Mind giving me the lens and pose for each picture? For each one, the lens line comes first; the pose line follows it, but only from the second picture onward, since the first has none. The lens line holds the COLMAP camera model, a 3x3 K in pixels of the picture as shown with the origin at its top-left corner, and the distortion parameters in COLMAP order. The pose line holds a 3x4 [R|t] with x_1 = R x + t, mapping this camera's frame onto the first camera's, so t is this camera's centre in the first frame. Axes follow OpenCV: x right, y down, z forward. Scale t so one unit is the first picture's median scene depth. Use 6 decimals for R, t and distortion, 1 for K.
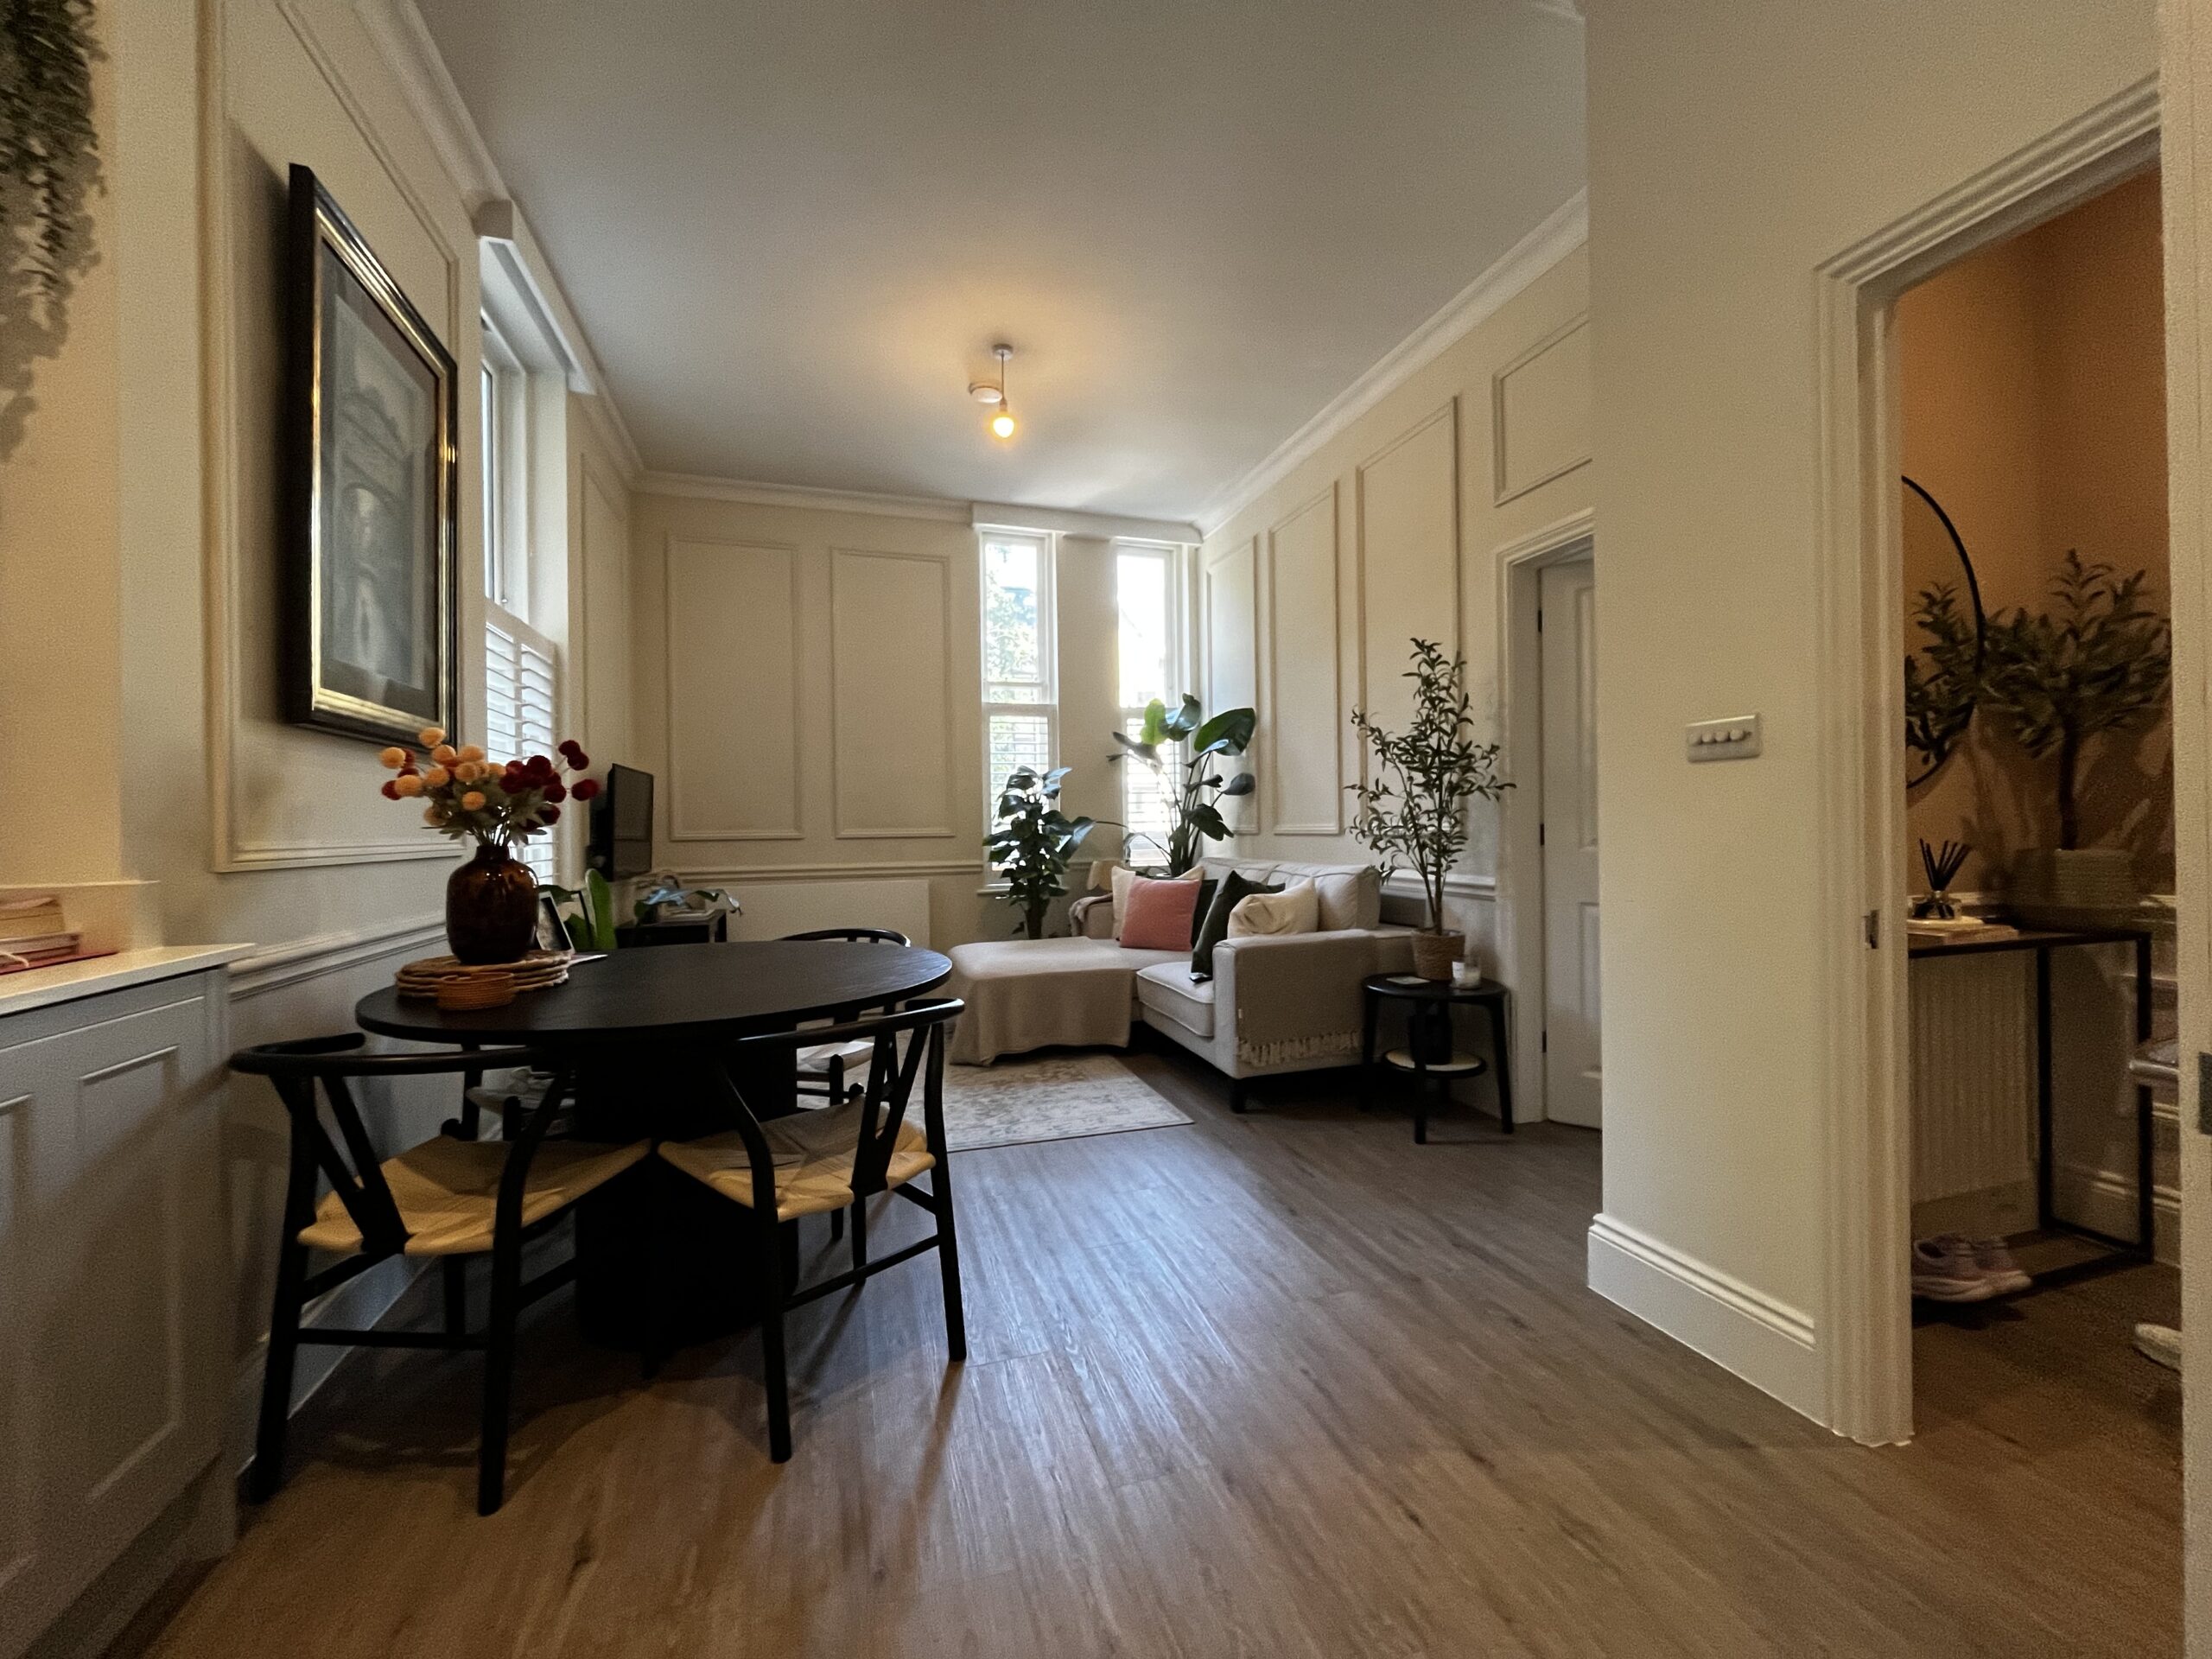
lens RADIAL K [[896.3, 0, 1112.7], [0, 896.3, 822.7], [0, 0, 1]] dist [-0.001470, -0.000081]
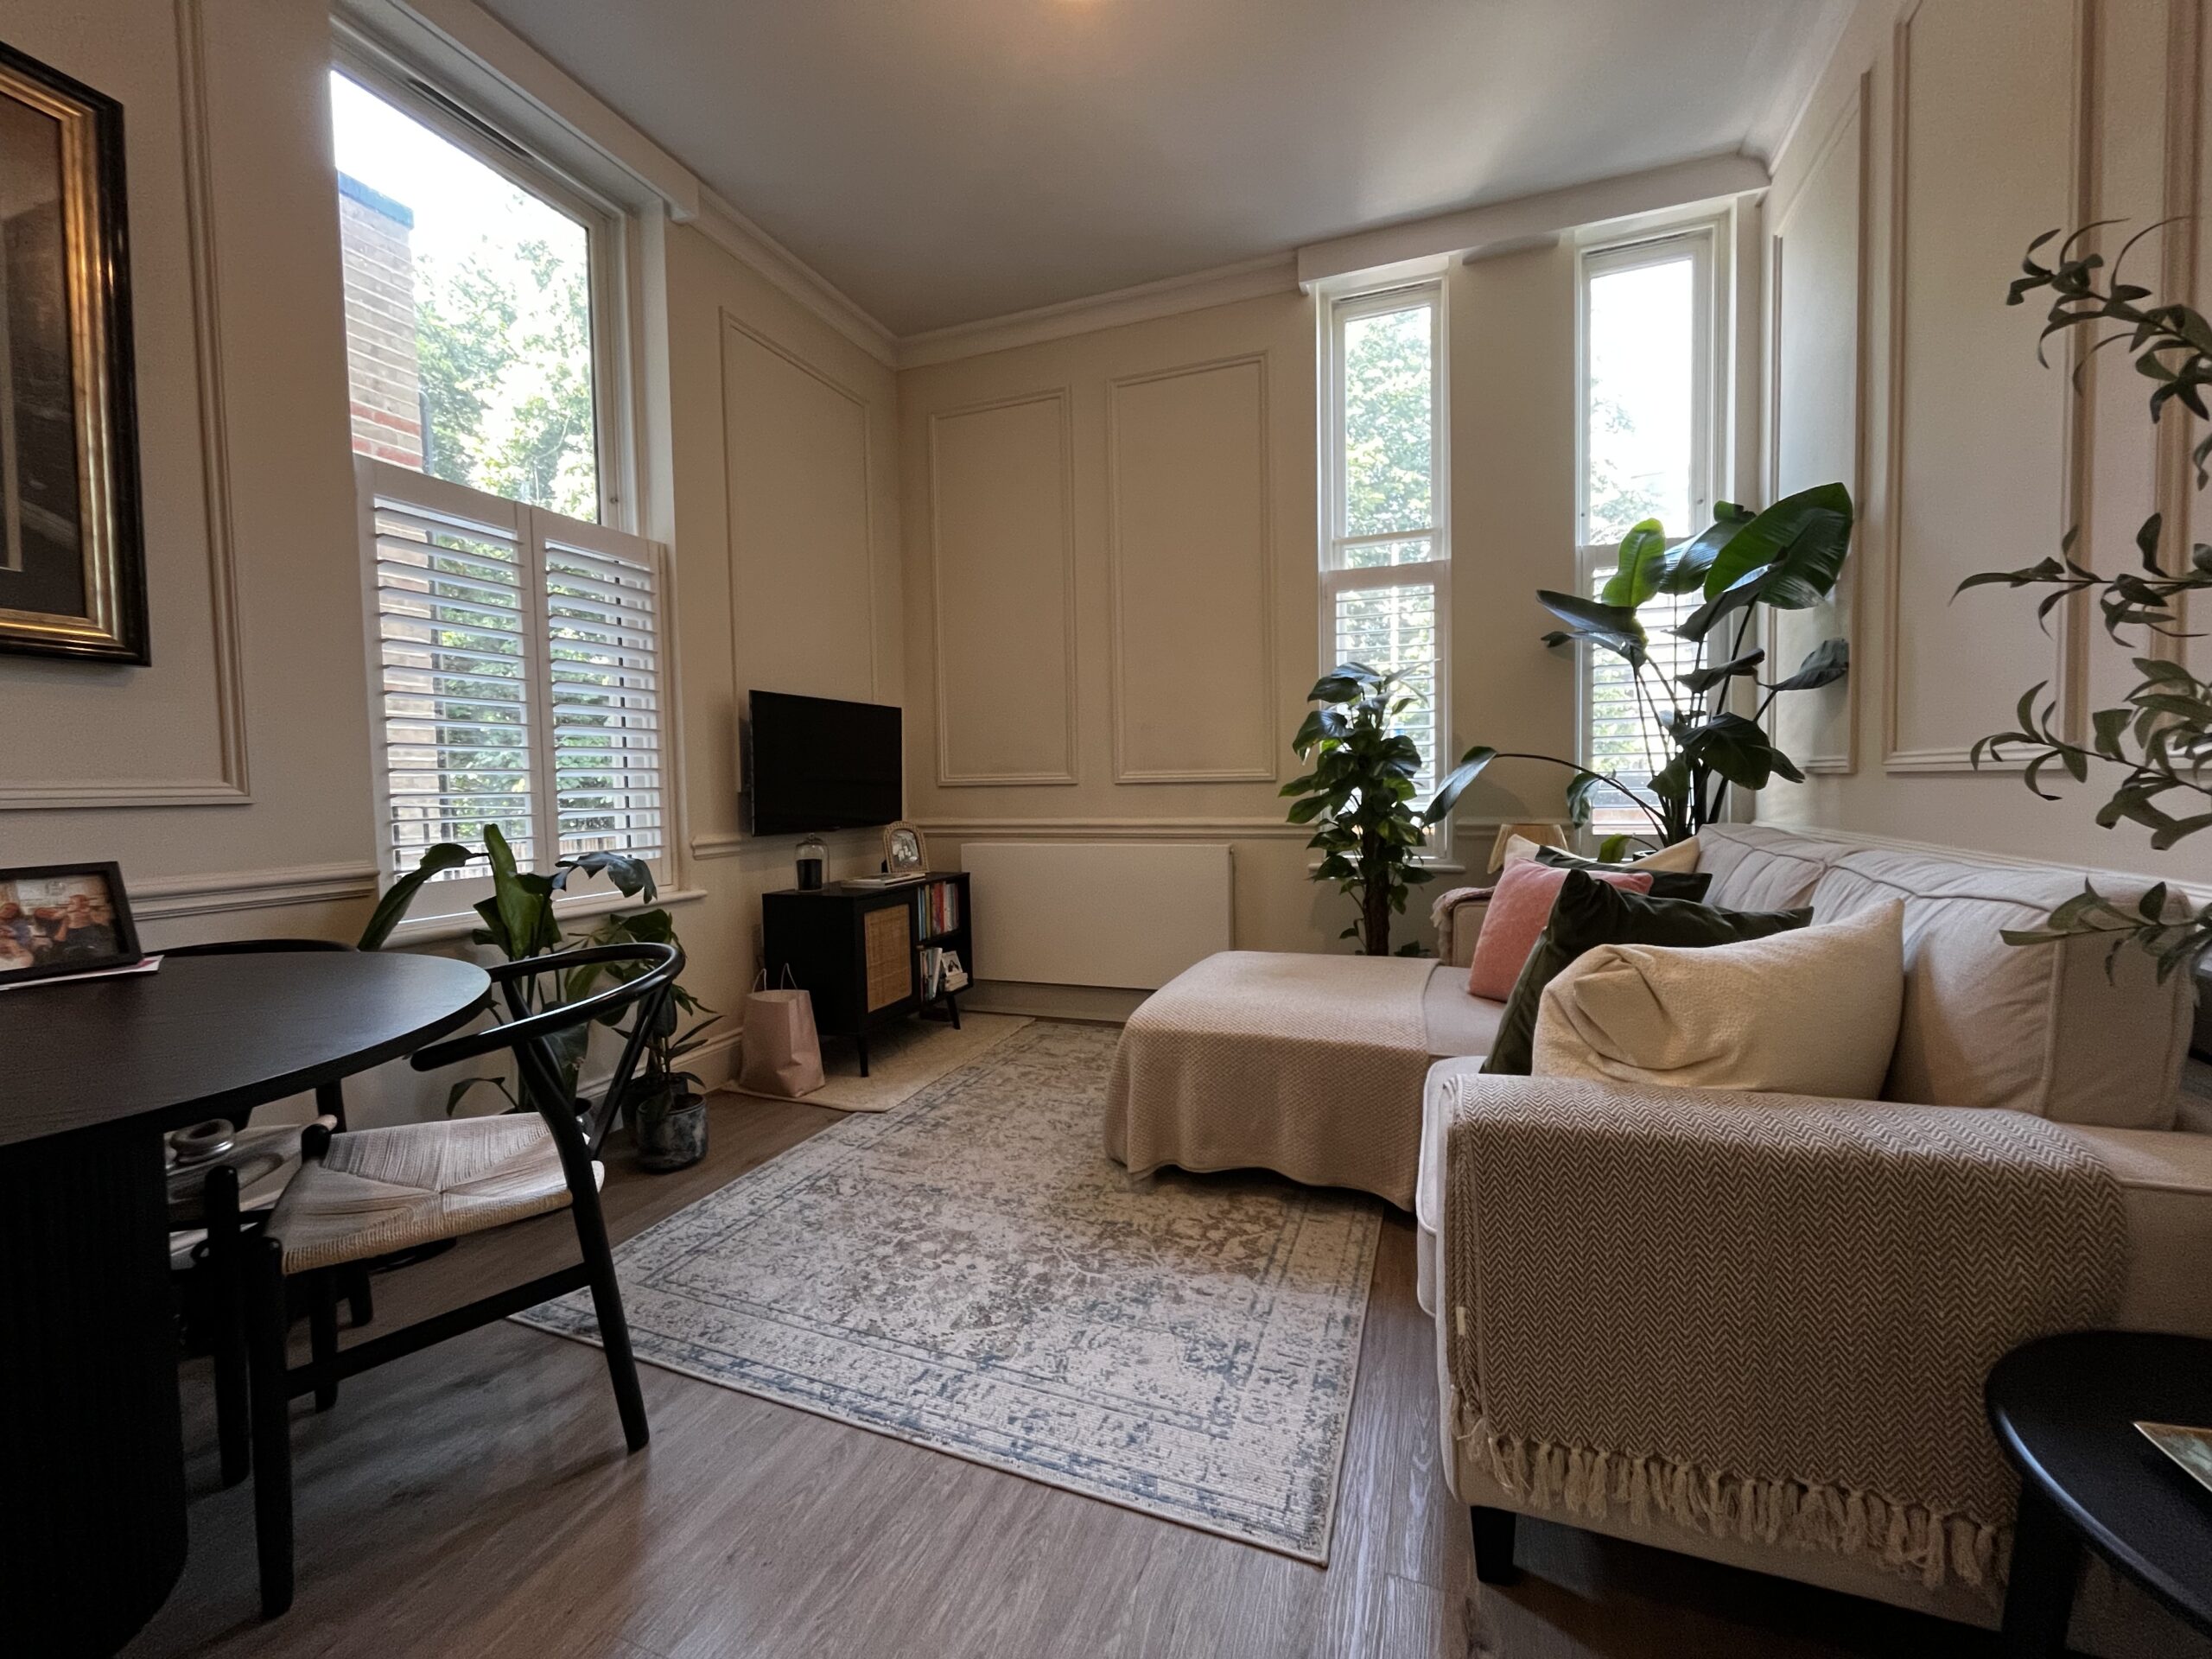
lens RADIAL K [[896.3, 0, 1112.7], [0, 896.3, 822.7], [0, 0, 1]] dist [-0.001470, -0.000081]
pose [[0.781210, 0.026463, -0.623707, 0.158394], [0.009841, 0.998455, 0.054689, 0.009233], [0.624190, -0.048862, 0.779743, 0.444850]]
